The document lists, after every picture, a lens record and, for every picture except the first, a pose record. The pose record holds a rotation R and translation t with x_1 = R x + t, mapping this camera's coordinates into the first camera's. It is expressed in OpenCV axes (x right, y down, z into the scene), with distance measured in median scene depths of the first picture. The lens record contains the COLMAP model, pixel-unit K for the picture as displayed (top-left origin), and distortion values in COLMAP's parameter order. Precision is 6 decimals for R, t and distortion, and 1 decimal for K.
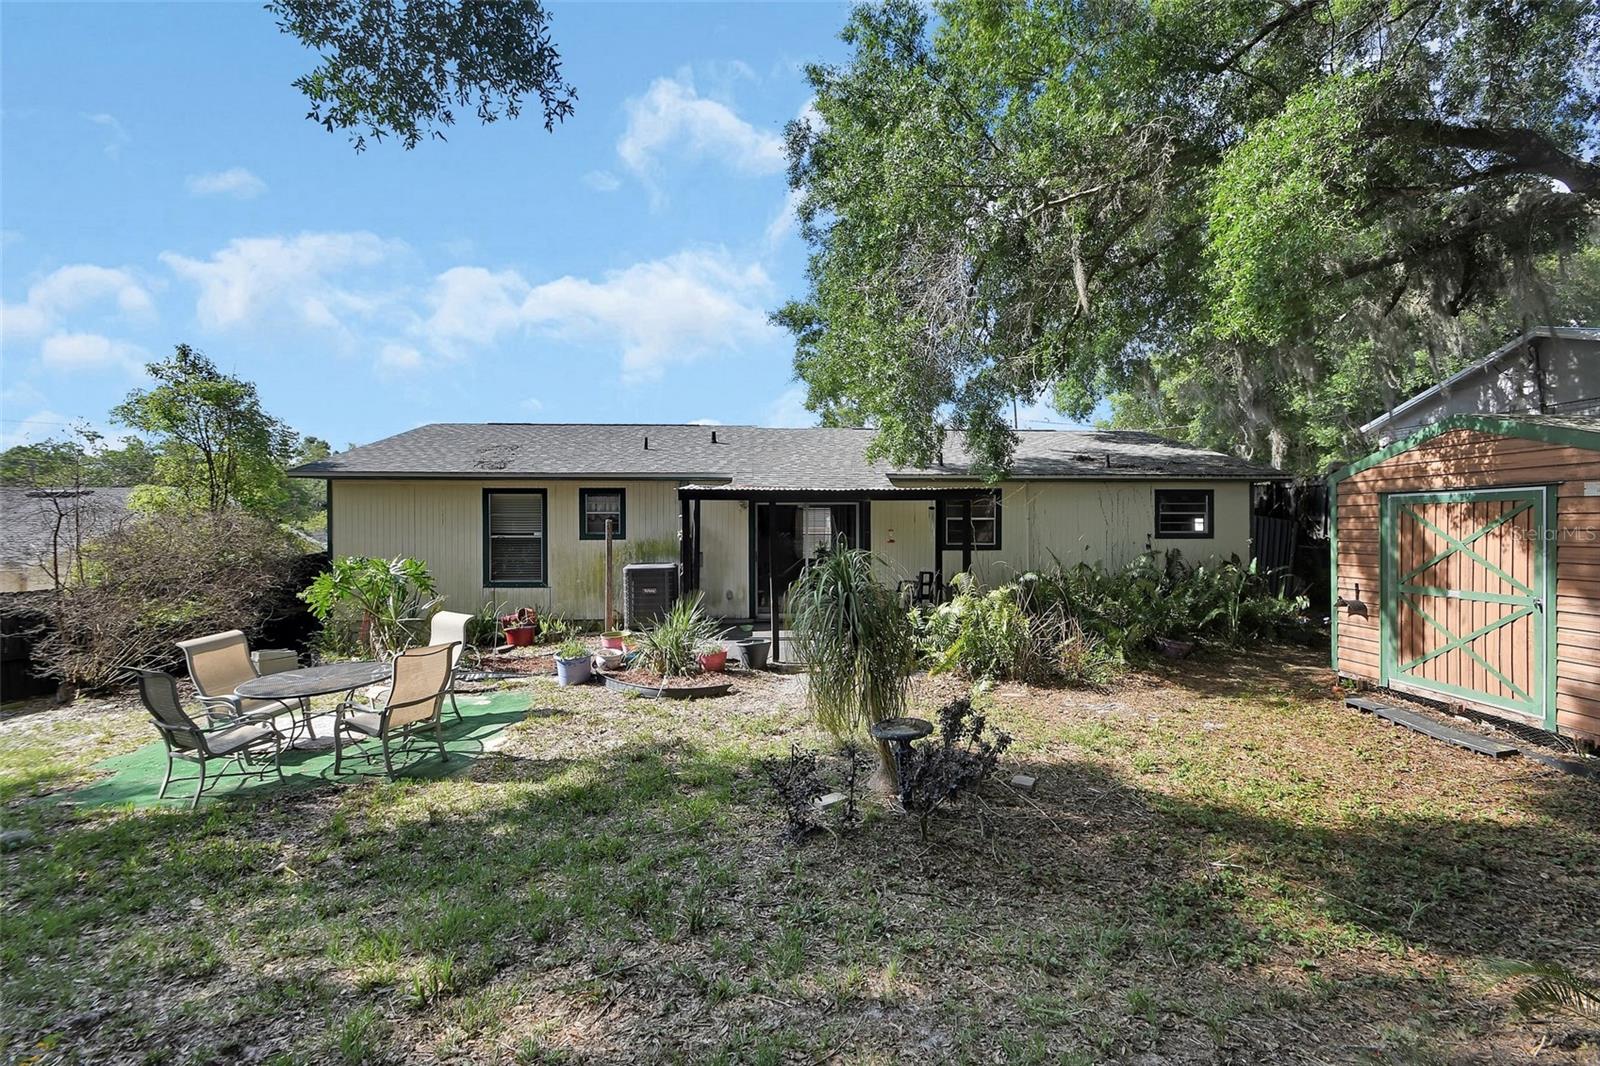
lens RADIAL K [[707.4, 0, 792.1], [0, 707.4, 519.7], [0, 0, 1]] dist [0.000404, -0.015945]
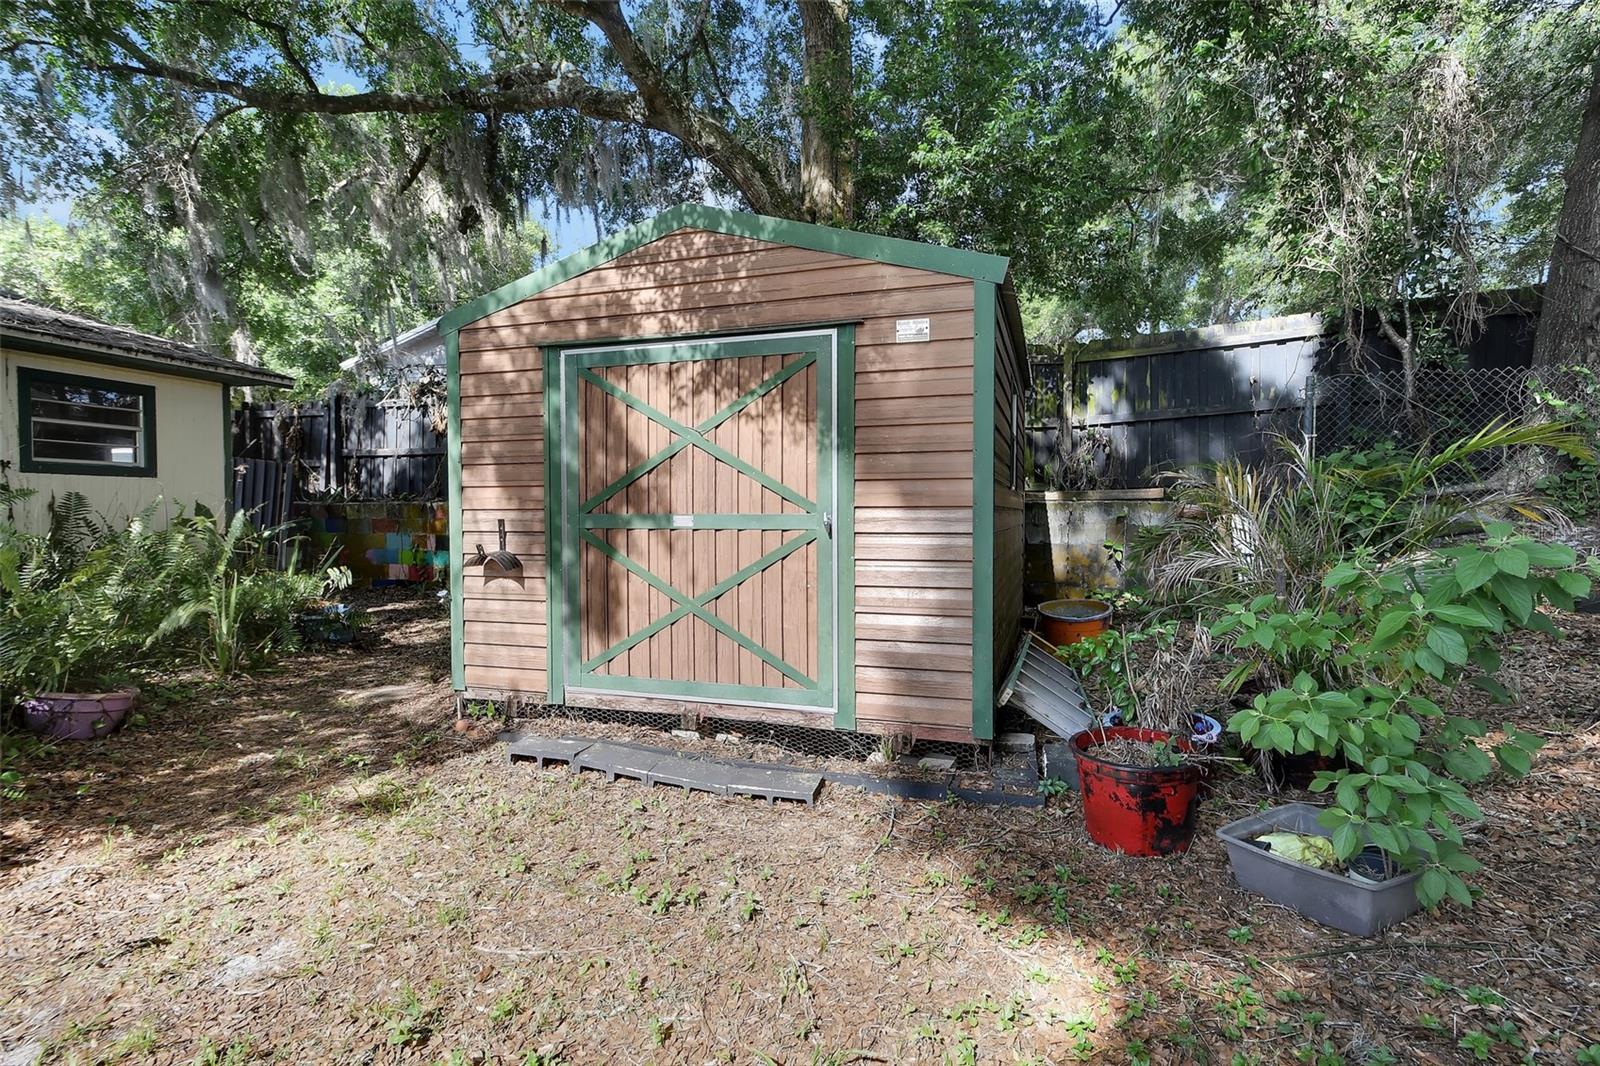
lens RADIAL K [[785.6, 0, 800.0], [0, 785.6, 533.0], [0, 0, 1]] dist [0.001571, -0.000499]
pose [[0.312700, -0.025186, 0.949518, 0.334620], [-0.008862, 0.999528, 0.029431, 0.087332], [-0.949811, -0.017618, 0.312329, 0.643082]]
